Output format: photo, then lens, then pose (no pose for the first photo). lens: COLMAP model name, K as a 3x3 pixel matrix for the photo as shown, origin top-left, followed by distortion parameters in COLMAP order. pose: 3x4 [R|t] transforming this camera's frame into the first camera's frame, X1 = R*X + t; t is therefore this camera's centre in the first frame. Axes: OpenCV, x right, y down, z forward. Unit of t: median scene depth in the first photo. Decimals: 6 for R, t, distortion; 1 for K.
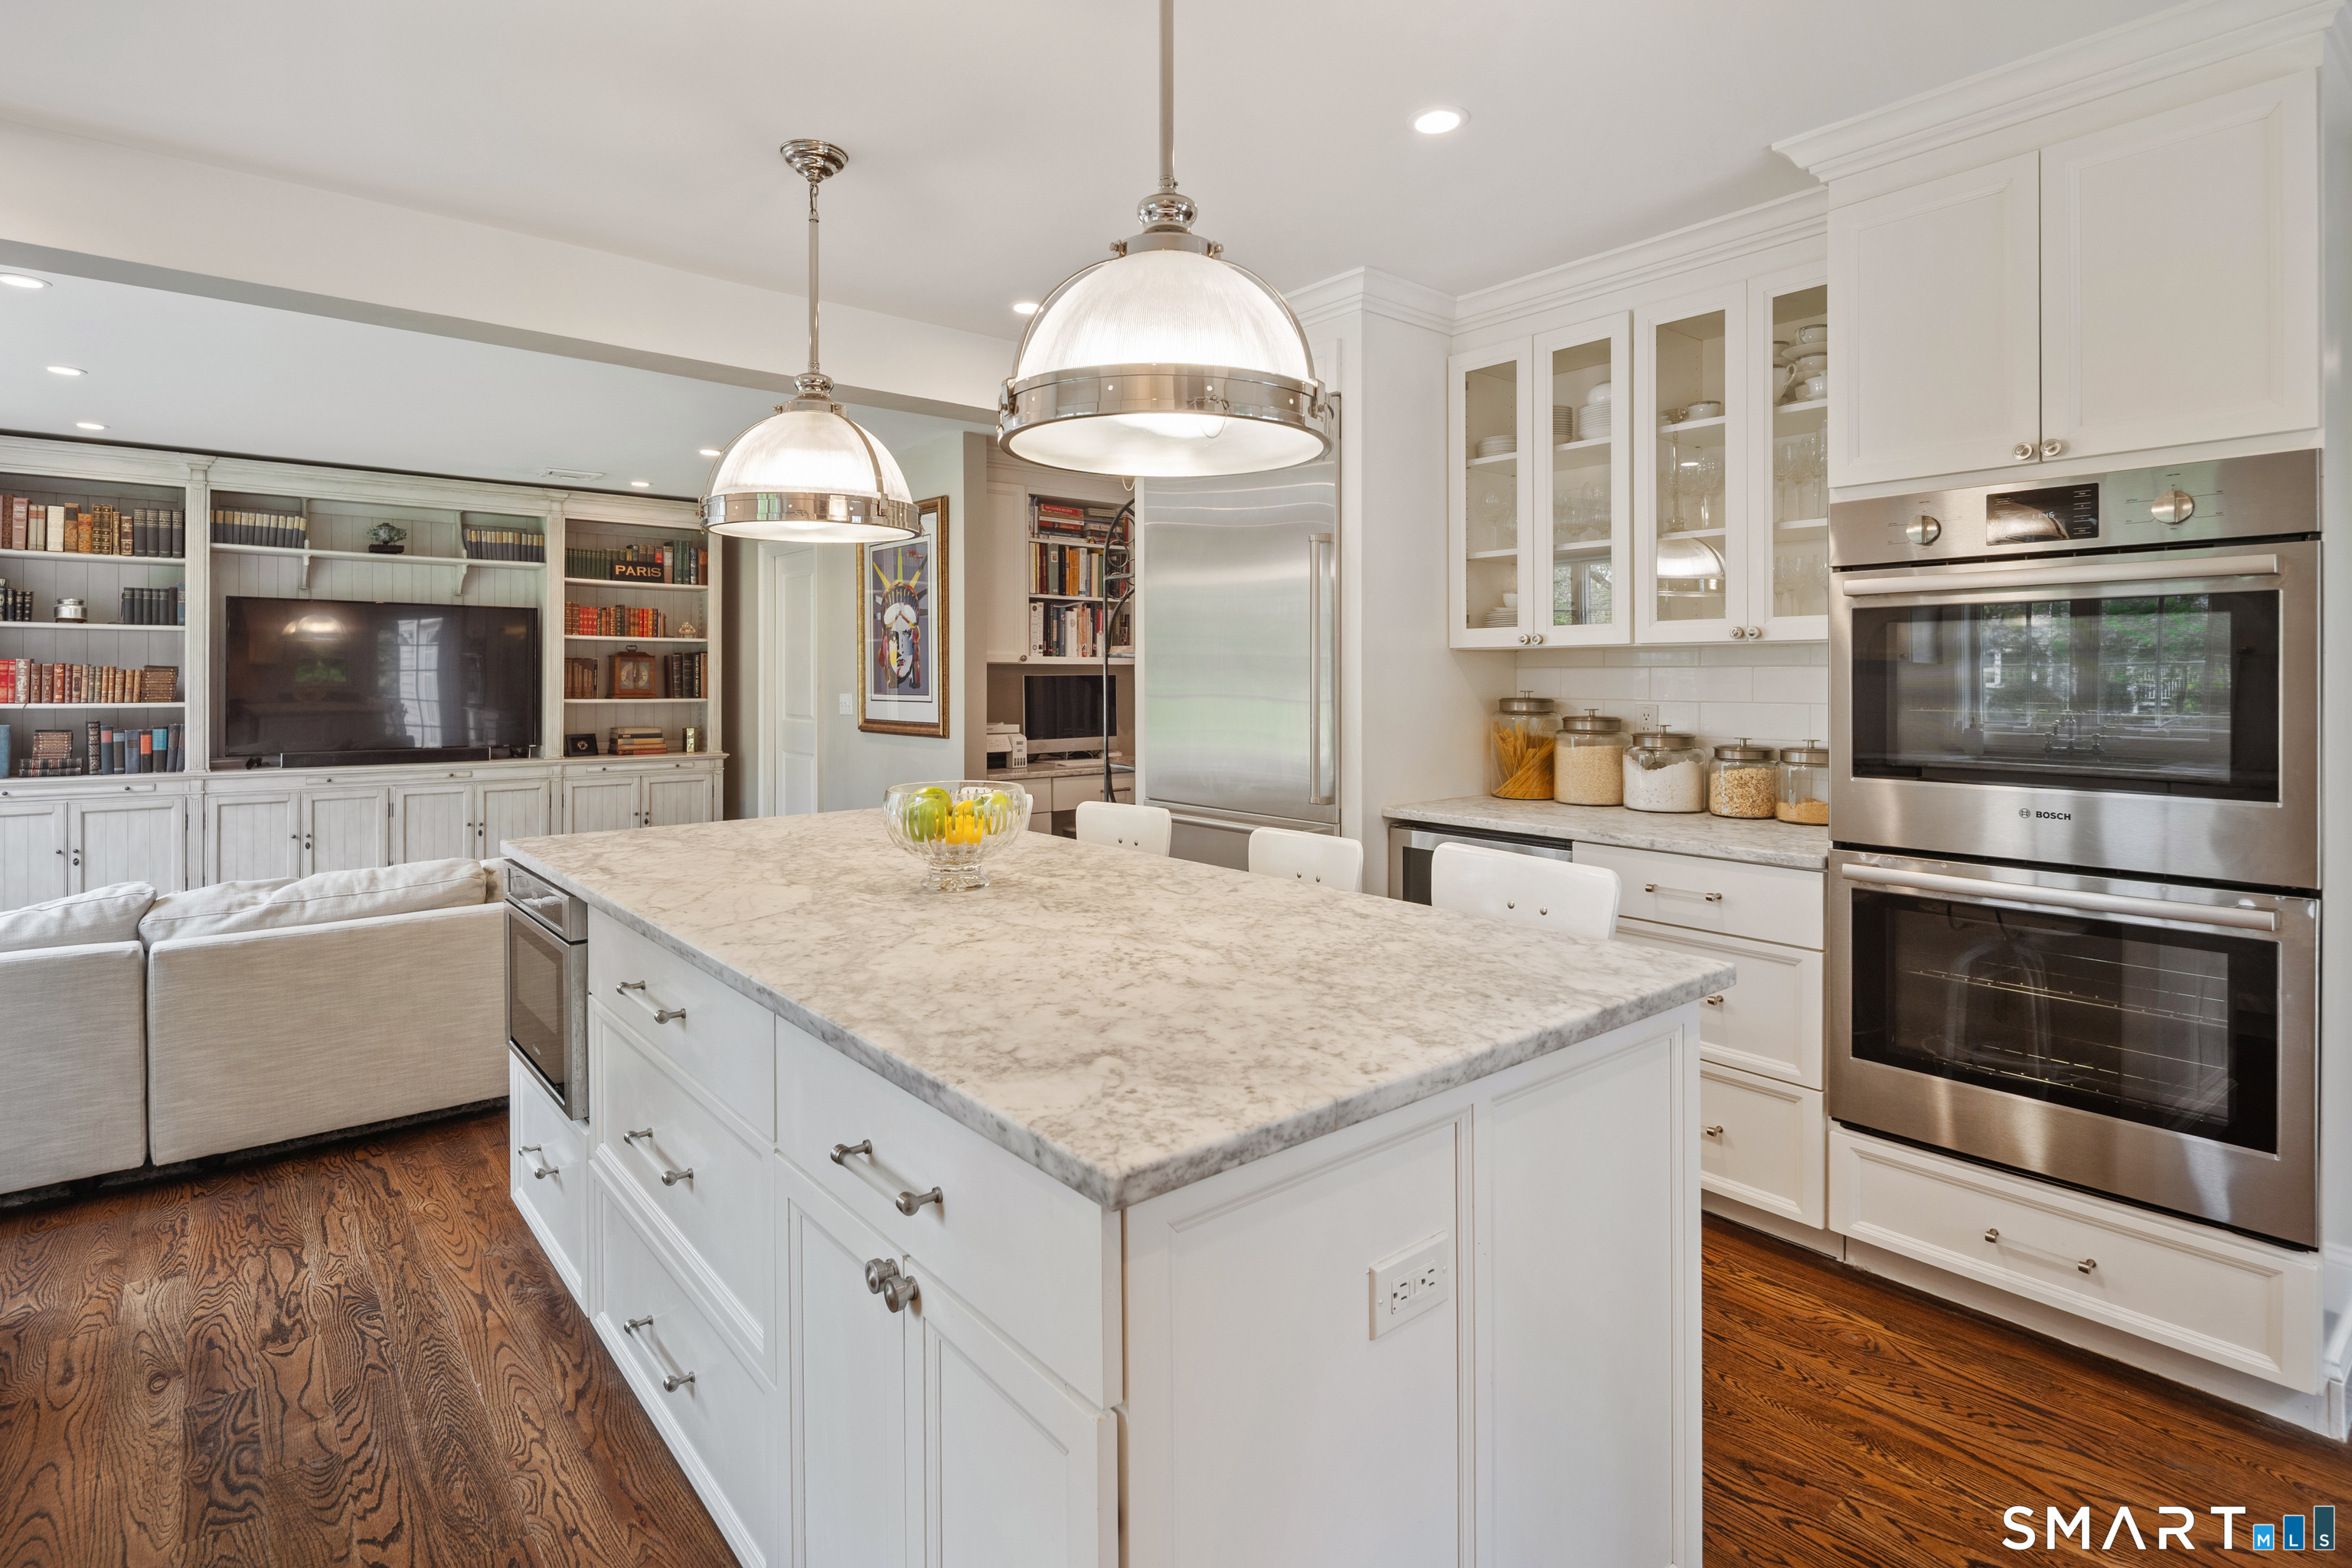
lens RADIAL K [[1150.7, 0, 1178.1], [0, 1150.7, 683.5], [0, 0, 1]] dist [0.001588, -0.002845]
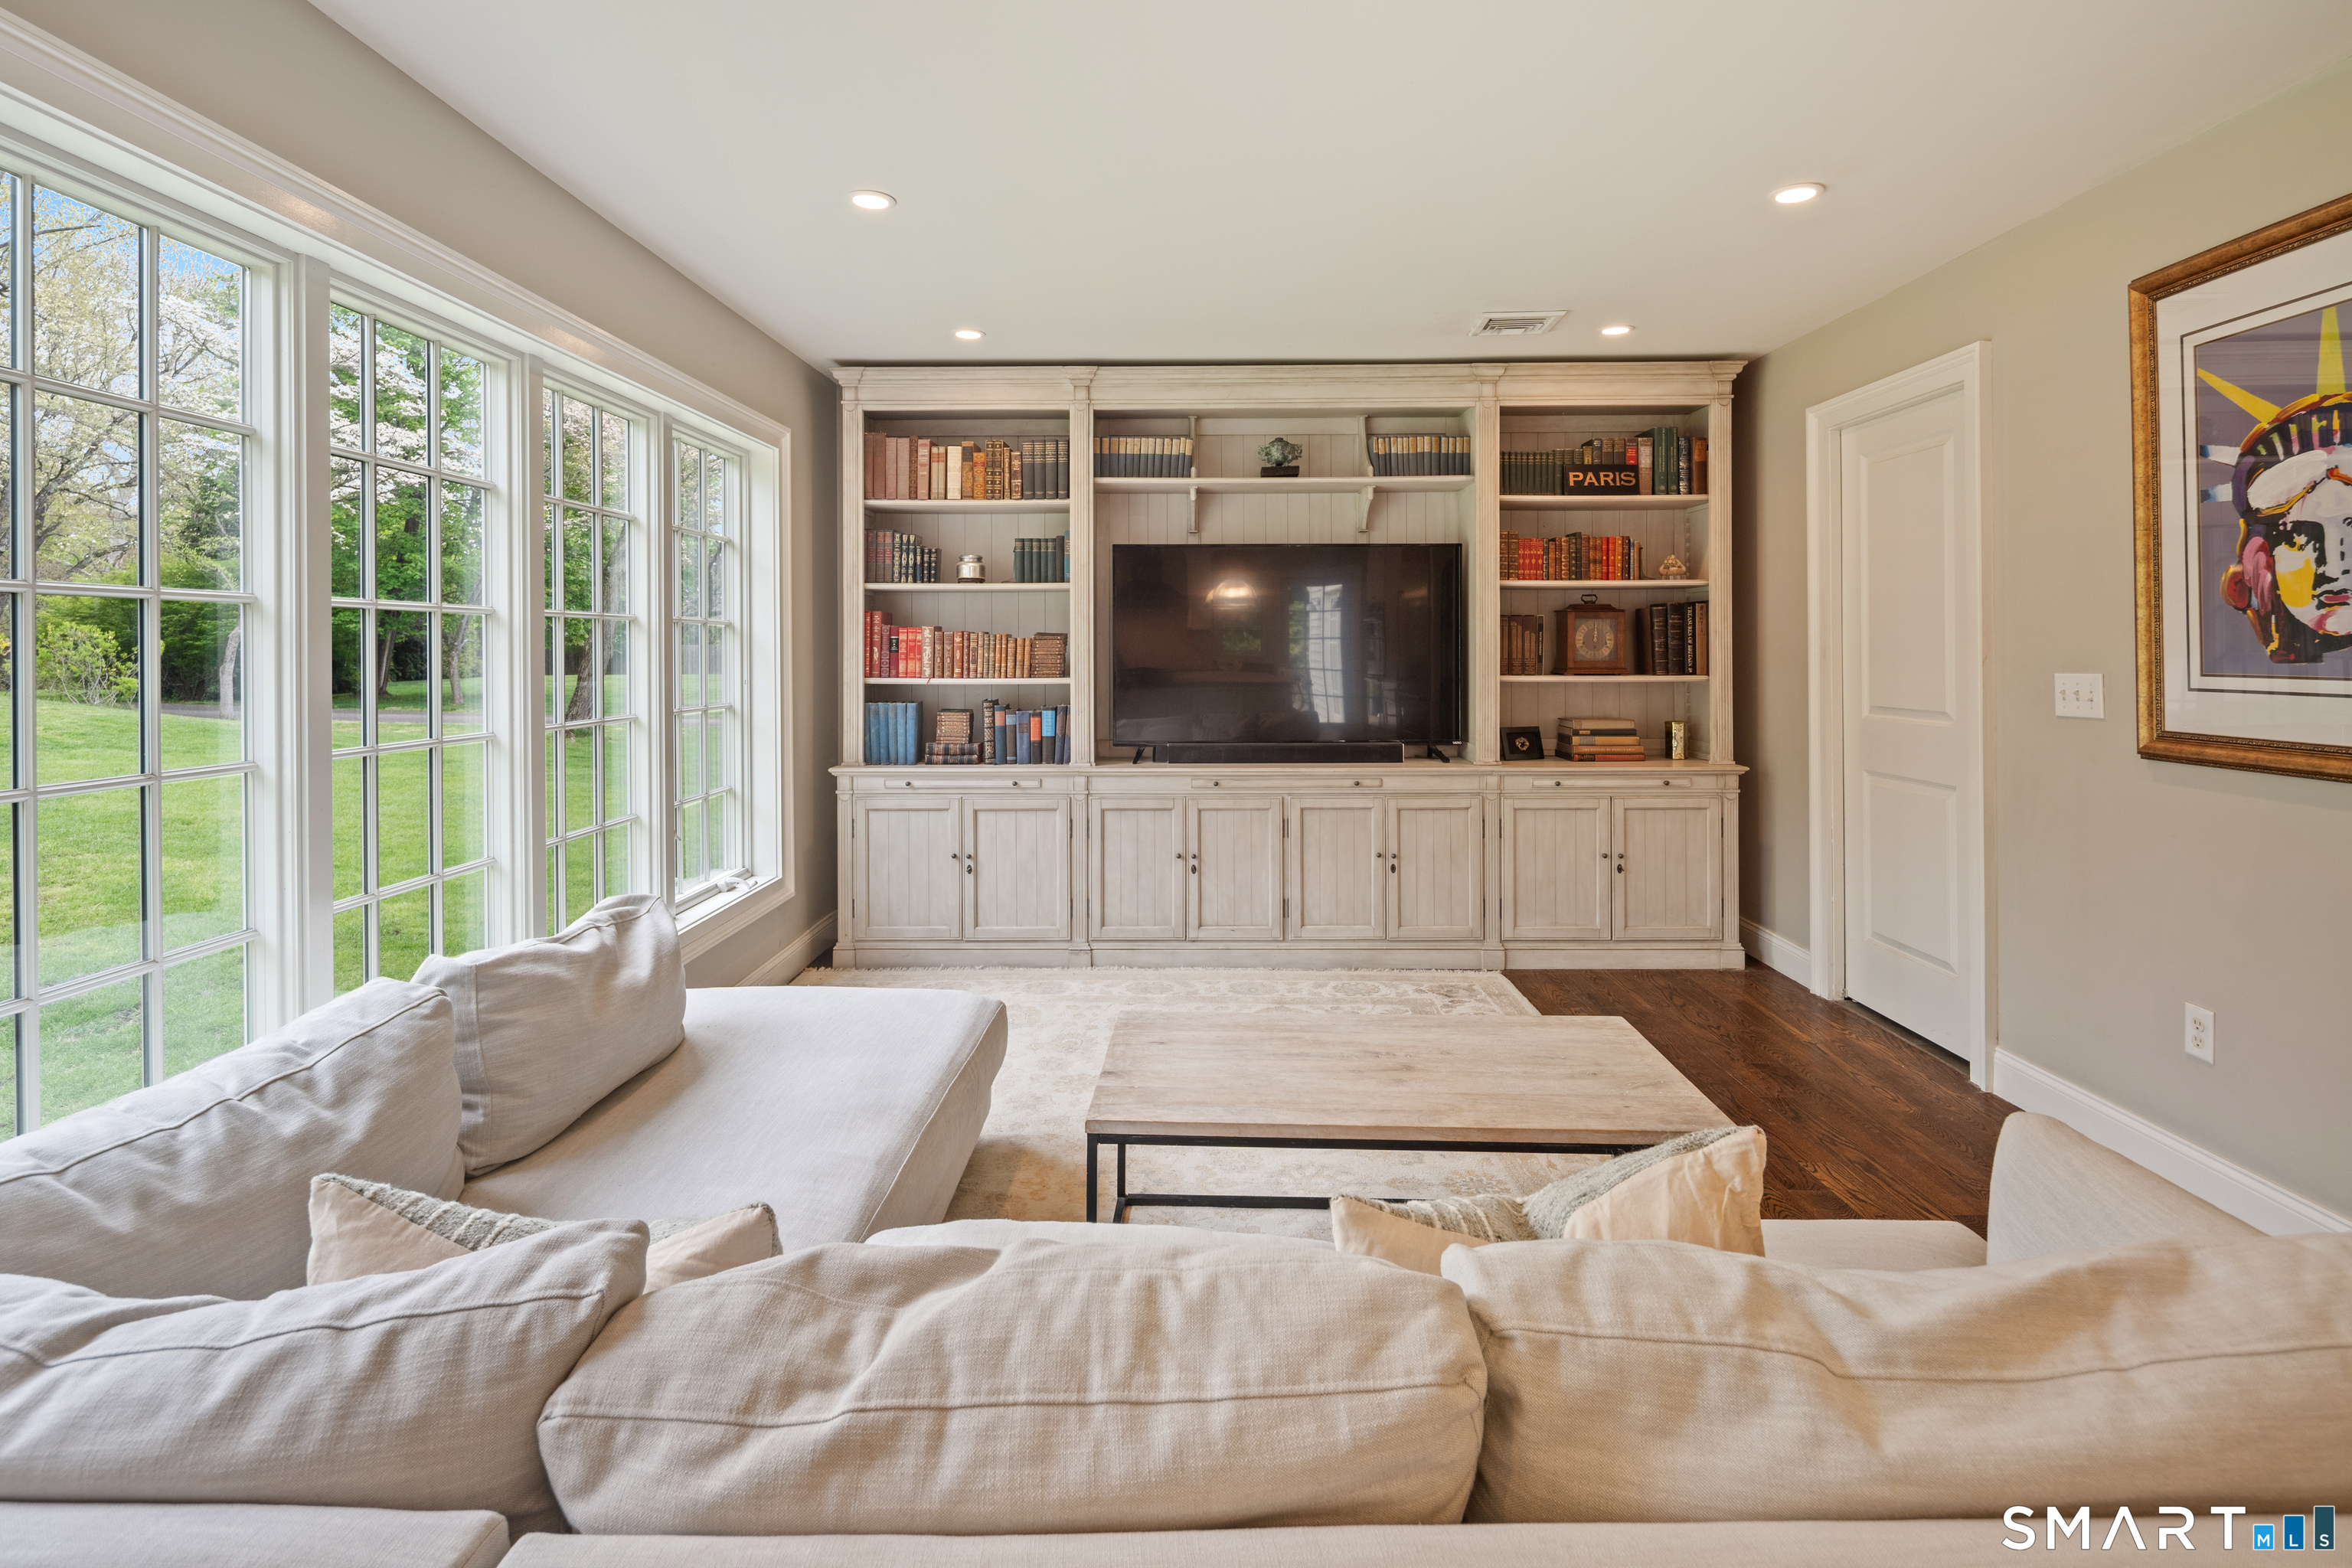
lens RADIAL K [[1150.7, 0, 1163.7], [0, 1150.7, 645.2], [0, 0, 1]] dist [0.001588, -0.002845]
pose [[0.748386, -0.007121, -0.663225, -0.243267], [0.004565, 0.999974, -0.005585, -0.001471], [0.663248, 0.001153, 0.748399, 0.380655]]
